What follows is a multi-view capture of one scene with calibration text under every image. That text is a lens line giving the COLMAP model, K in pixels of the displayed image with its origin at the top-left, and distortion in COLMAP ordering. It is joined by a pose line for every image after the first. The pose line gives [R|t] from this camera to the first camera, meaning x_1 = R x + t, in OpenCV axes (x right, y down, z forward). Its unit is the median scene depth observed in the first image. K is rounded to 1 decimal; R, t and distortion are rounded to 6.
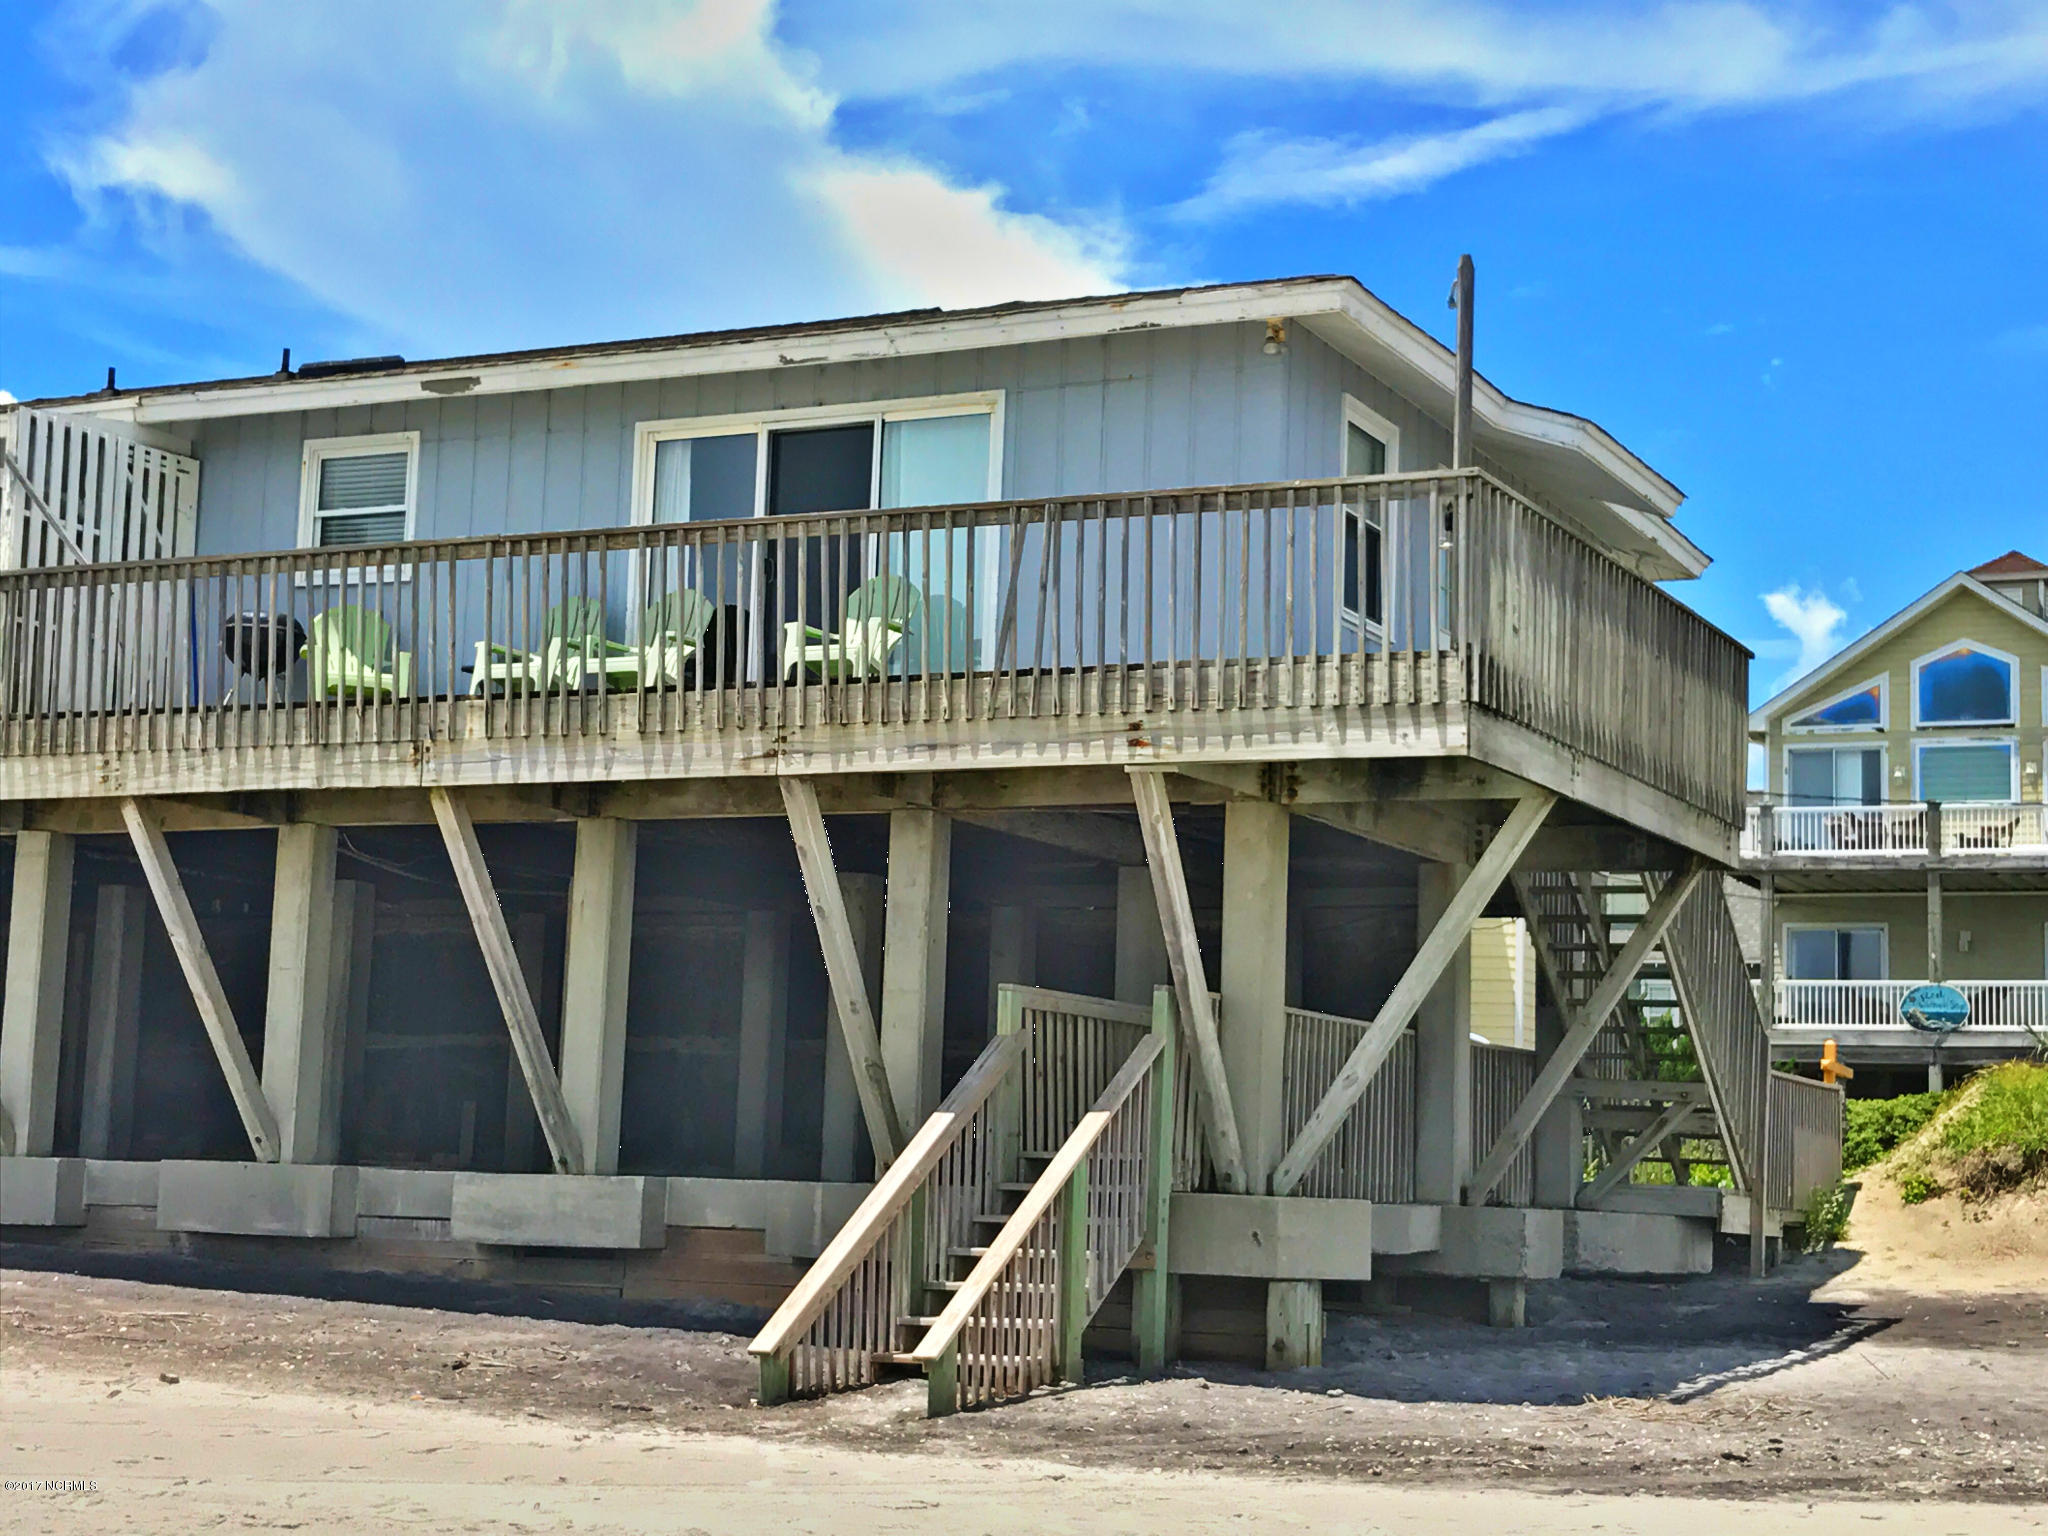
lens RADIAL K [[3328.1, 0, 1024.0], [0, 3328.1, 768.0], [0, 0, 1]] dist [0.116879, -0.090454]
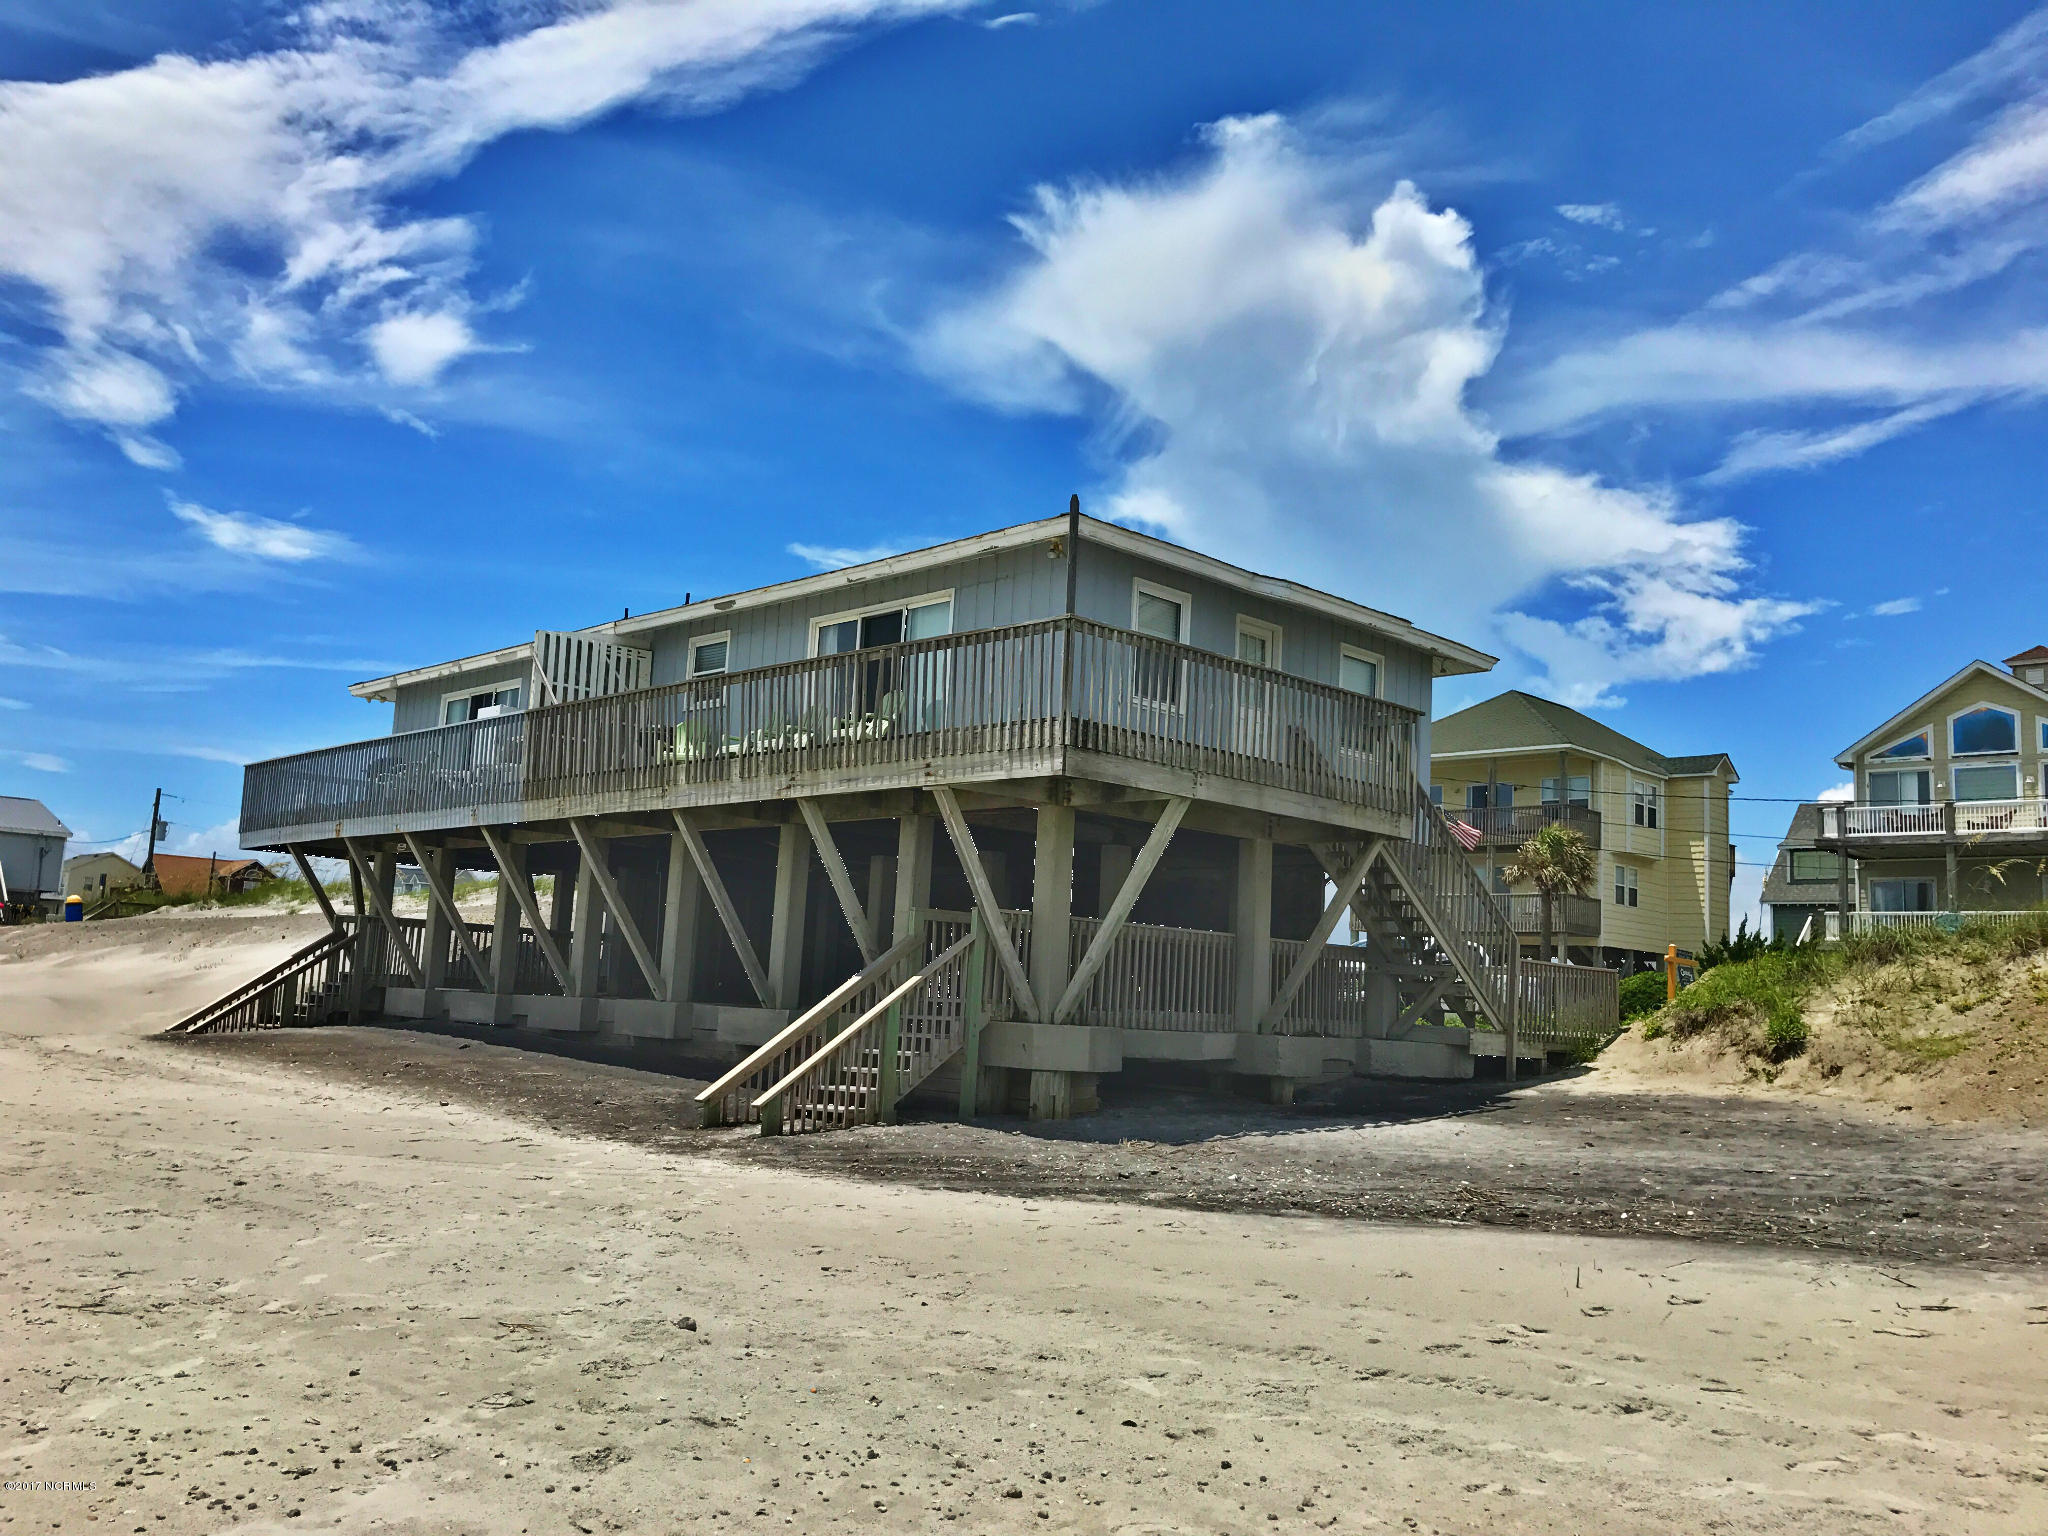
lens RADIAL K [[1761.7, 0, 1024.0], [0, 1761.7, 768.0], [0, 0, 1]] dist [0.068513, -0.148938]
pose [[0.939328, -0.033580, -0.341374, 0.345945], [0.025703, 0.999289, -0.027573, 0.014258], [0.342057, 0.017126, 0.939523, 0.087353]]
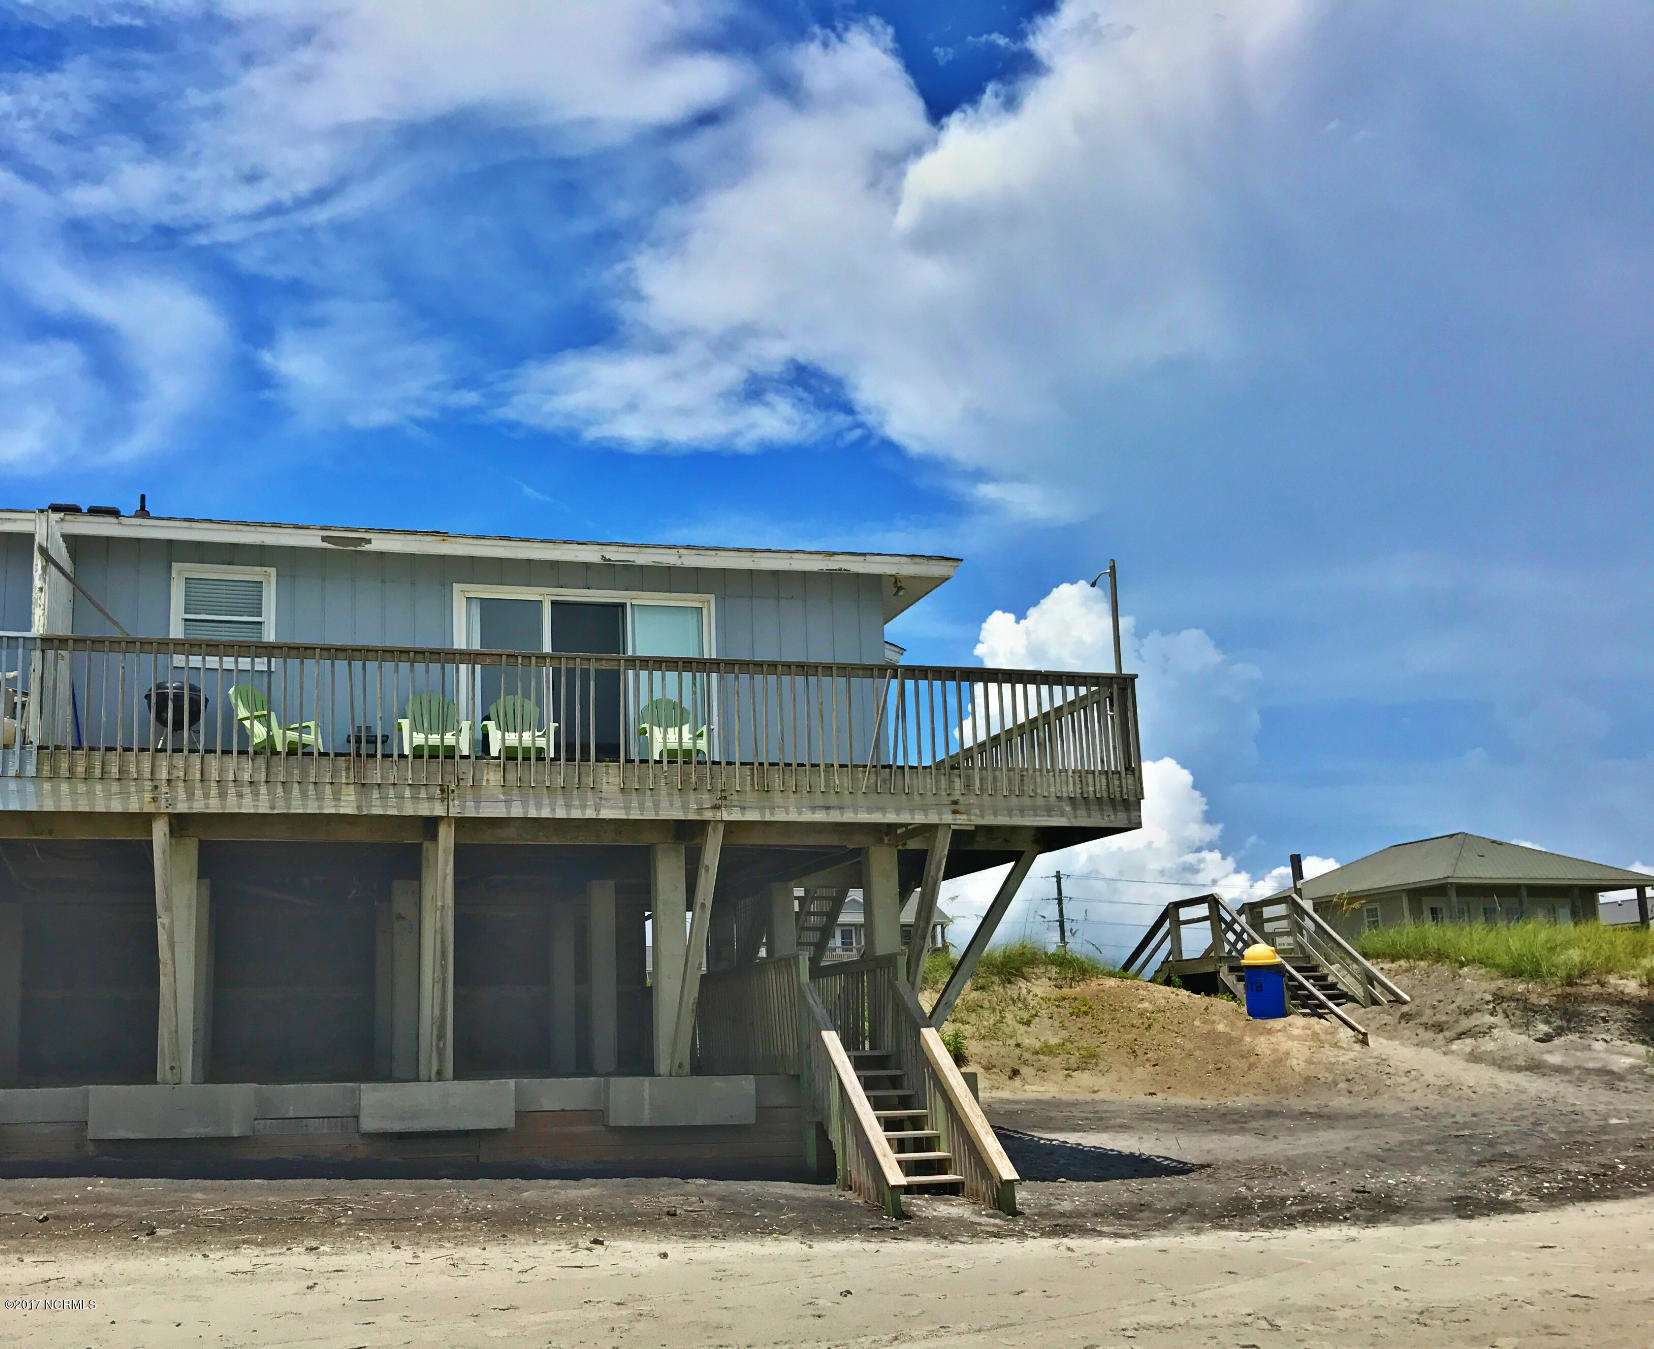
lens RADIAL K [[1792.3, 0, 825.1], [0, 1792.3, 747.7], [0, 0, 1]] dist [0.088044, 0.003408]
pose [[0.793873, 0.068652, 0.604196, -0.486355], [-0.040911, 0.997385, -0.059575, 0.014478], [-0.606706, 0.022577, 0.794605, 0.251803]]
